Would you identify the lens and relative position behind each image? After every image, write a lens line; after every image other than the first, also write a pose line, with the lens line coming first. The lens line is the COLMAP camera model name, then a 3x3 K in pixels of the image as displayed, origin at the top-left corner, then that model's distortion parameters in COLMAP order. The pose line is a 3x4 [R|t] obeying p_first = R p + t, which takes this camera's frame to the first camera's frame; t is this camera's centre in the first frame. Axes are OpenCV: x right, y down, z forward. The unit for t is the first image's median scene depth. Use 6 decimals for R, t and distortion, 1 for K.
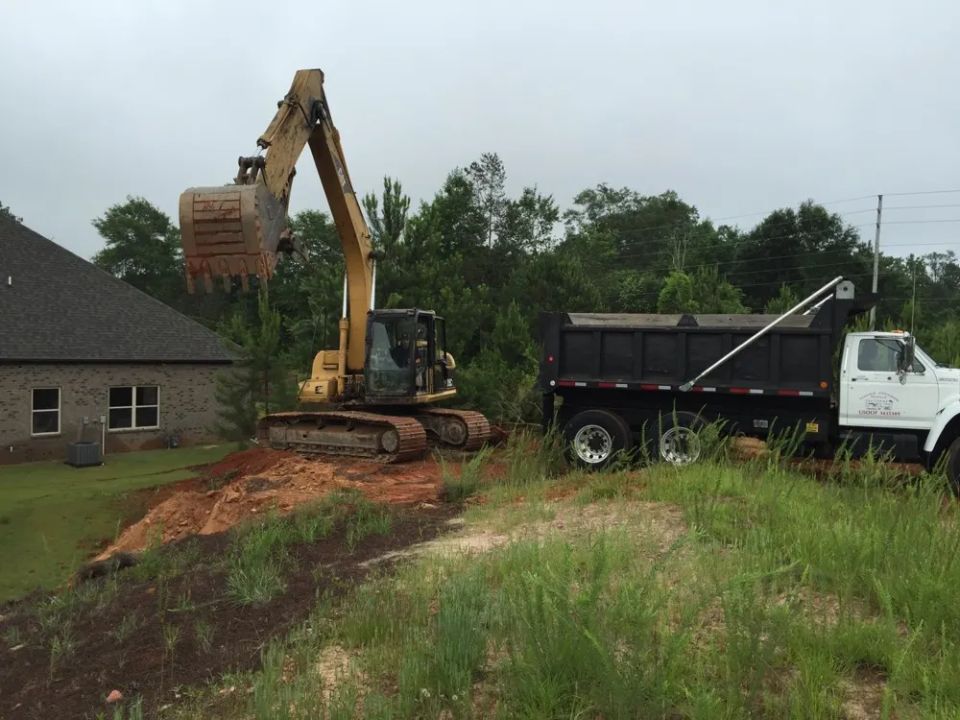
lens RADIAL K [[824.7, 0, 481.7], [0, 824.7, 363.1], [0, 0, 1]] dist [0.092916, -0.125727]
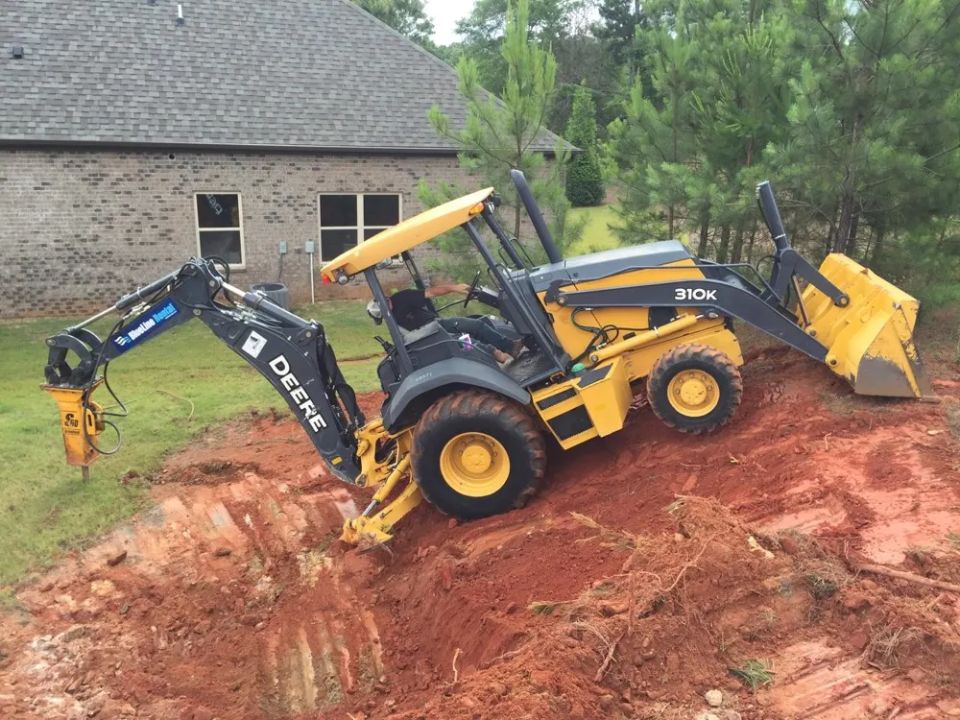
lens RADIAL K [[824.7, 0, 480.3], [0, 824.7, 358.9], [0, 0, 1]] dist [0.092916, -0.125727]
pose [[0.876763, 0.140131, -0.460055, -0.068916], [-0.019333, 0.966104, 0.257428, -0.020295], [0.480534, -0.216809, 0.849753, 0.782194]]
